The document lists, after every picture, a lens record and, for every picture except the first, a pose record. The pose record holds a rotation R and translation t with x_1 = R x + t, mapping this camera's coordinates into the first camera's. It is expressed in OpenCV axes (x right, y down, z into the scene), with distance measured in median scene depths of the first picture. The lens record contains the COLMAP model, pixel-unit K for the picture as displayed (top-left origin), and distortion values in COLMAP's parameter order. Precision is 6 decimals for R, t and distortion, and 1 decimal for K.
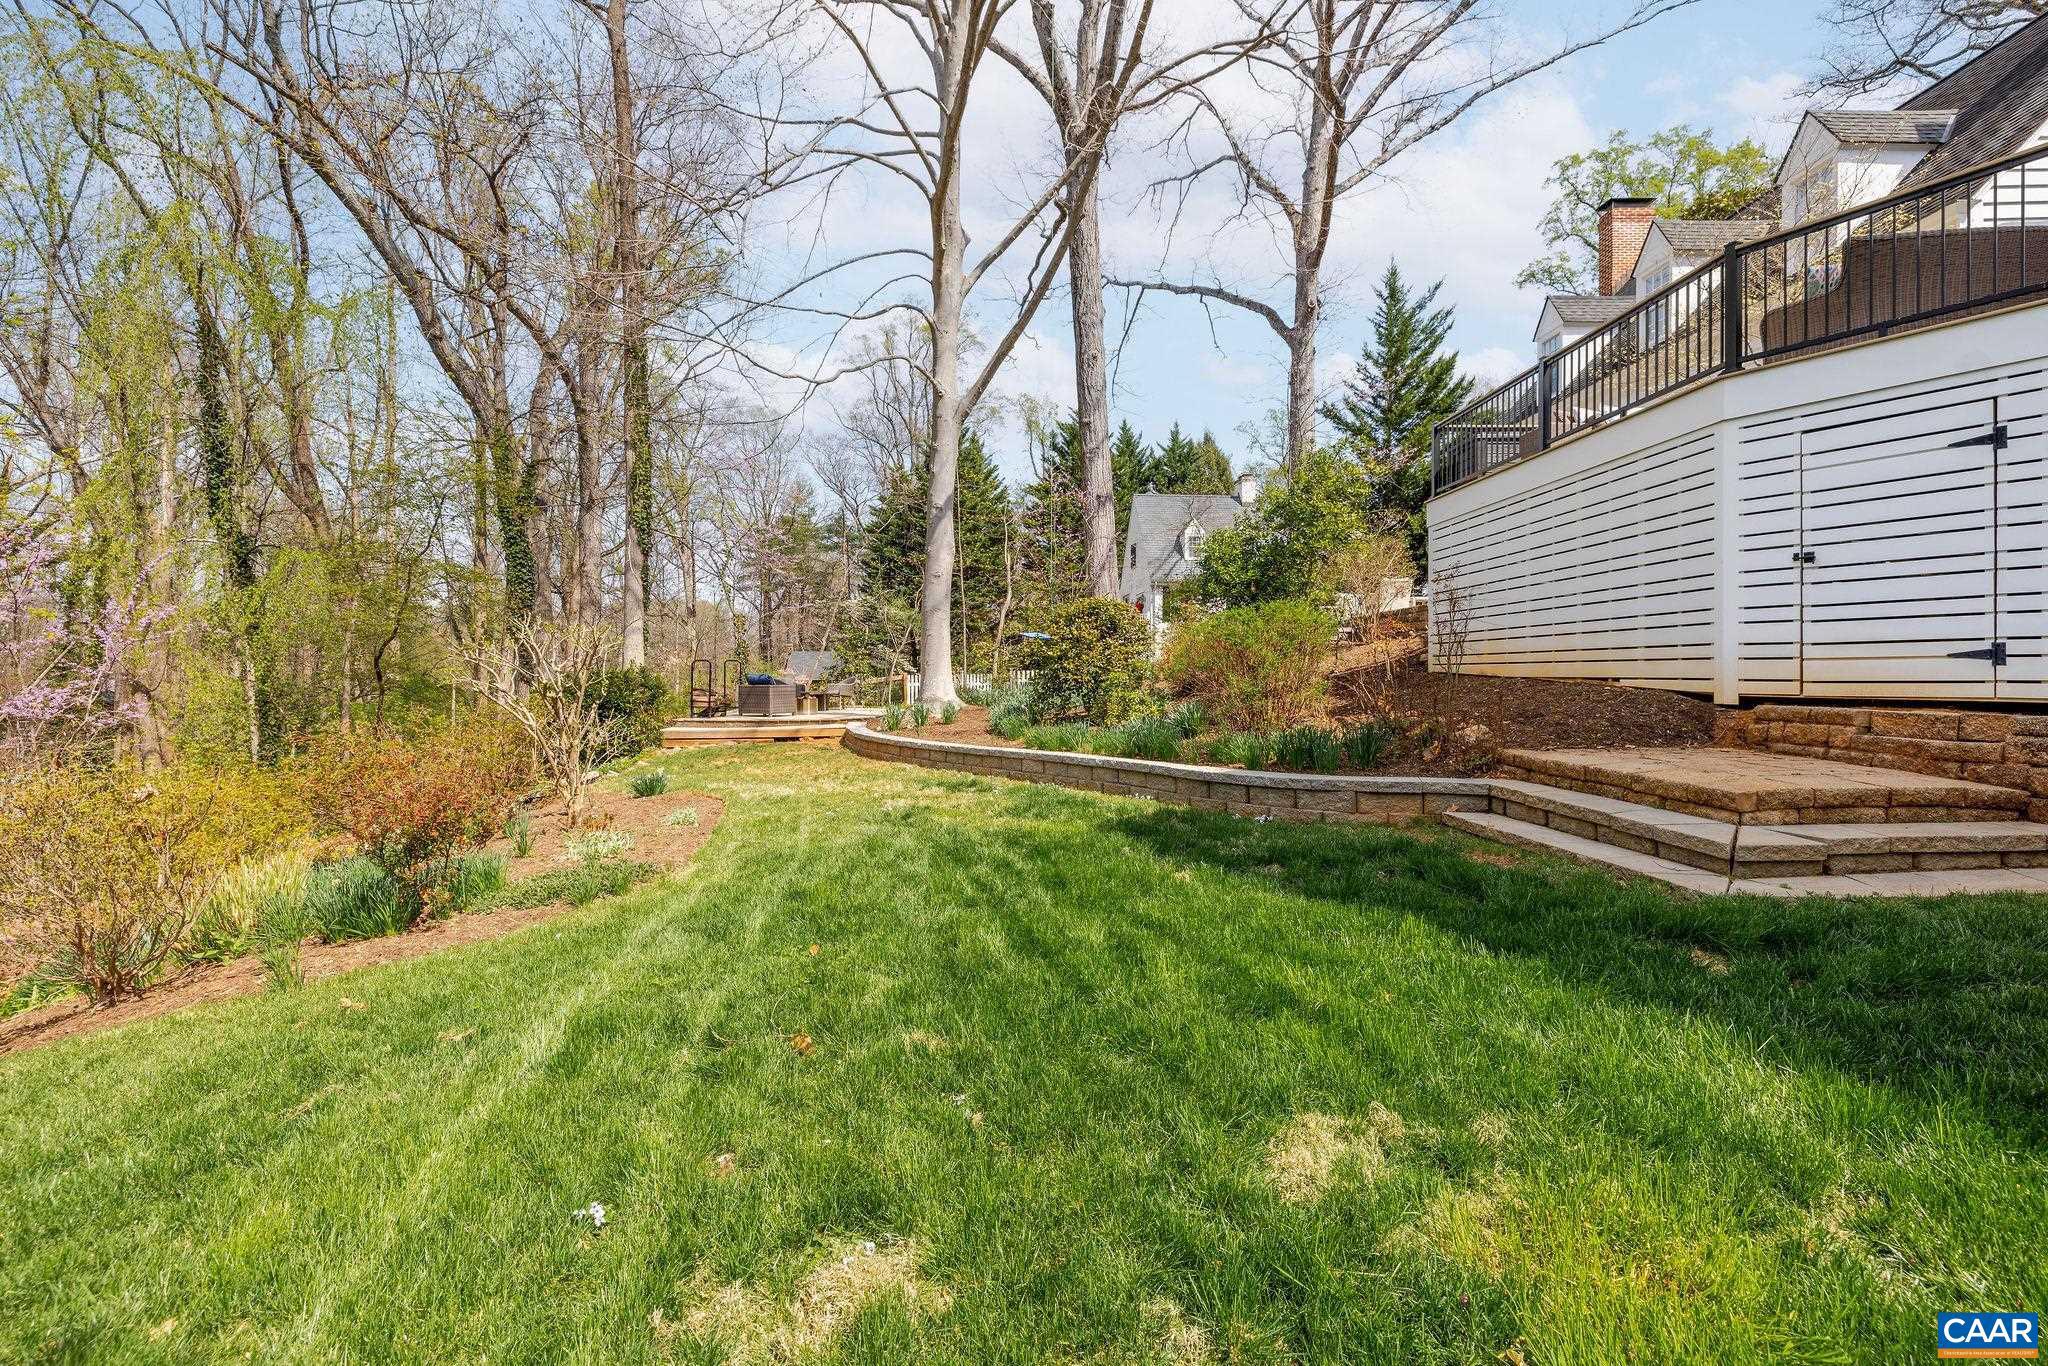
lens RADIAL K [[865.1, 0, 1020.9], [0, 865.1, 678.1], [0, 0, 1]] dist [0.000708, 0.000595]
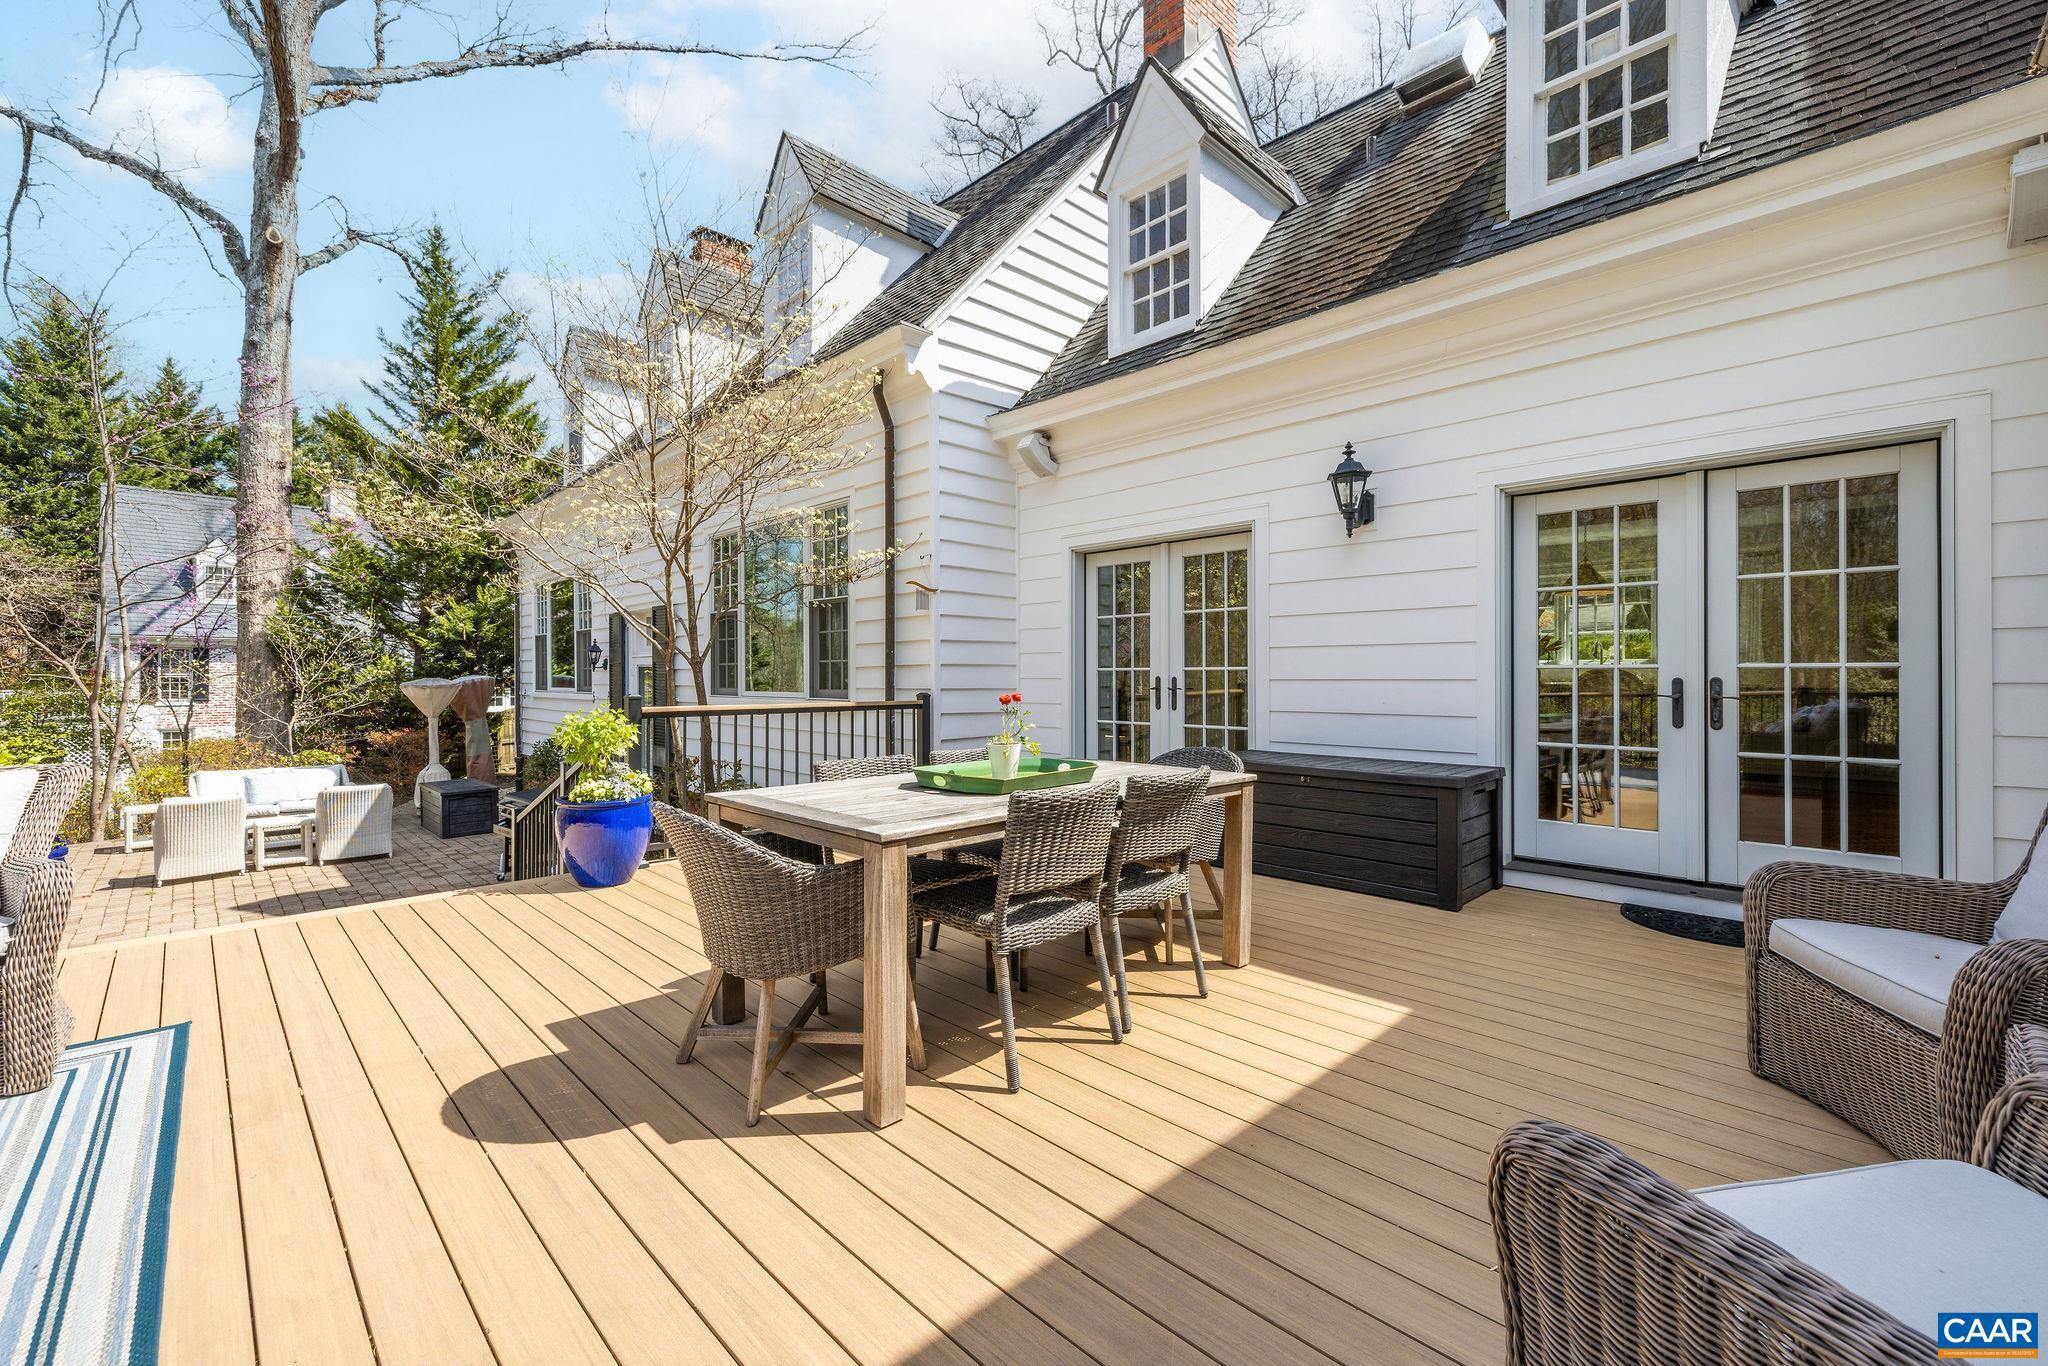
lens RADIAL K [[865.1, 0, 1023.4], [0, 865.1, 679.4], [0, 0, 1]] dist [0.000708, 0.000595]
pose [[0.714727, 0.004099, 0.699391, 0.283911], [0.001451, 0.999972, -0.007343, -0.118810], [-0.699402, 0.006263, 0.714701, 0.204322]]
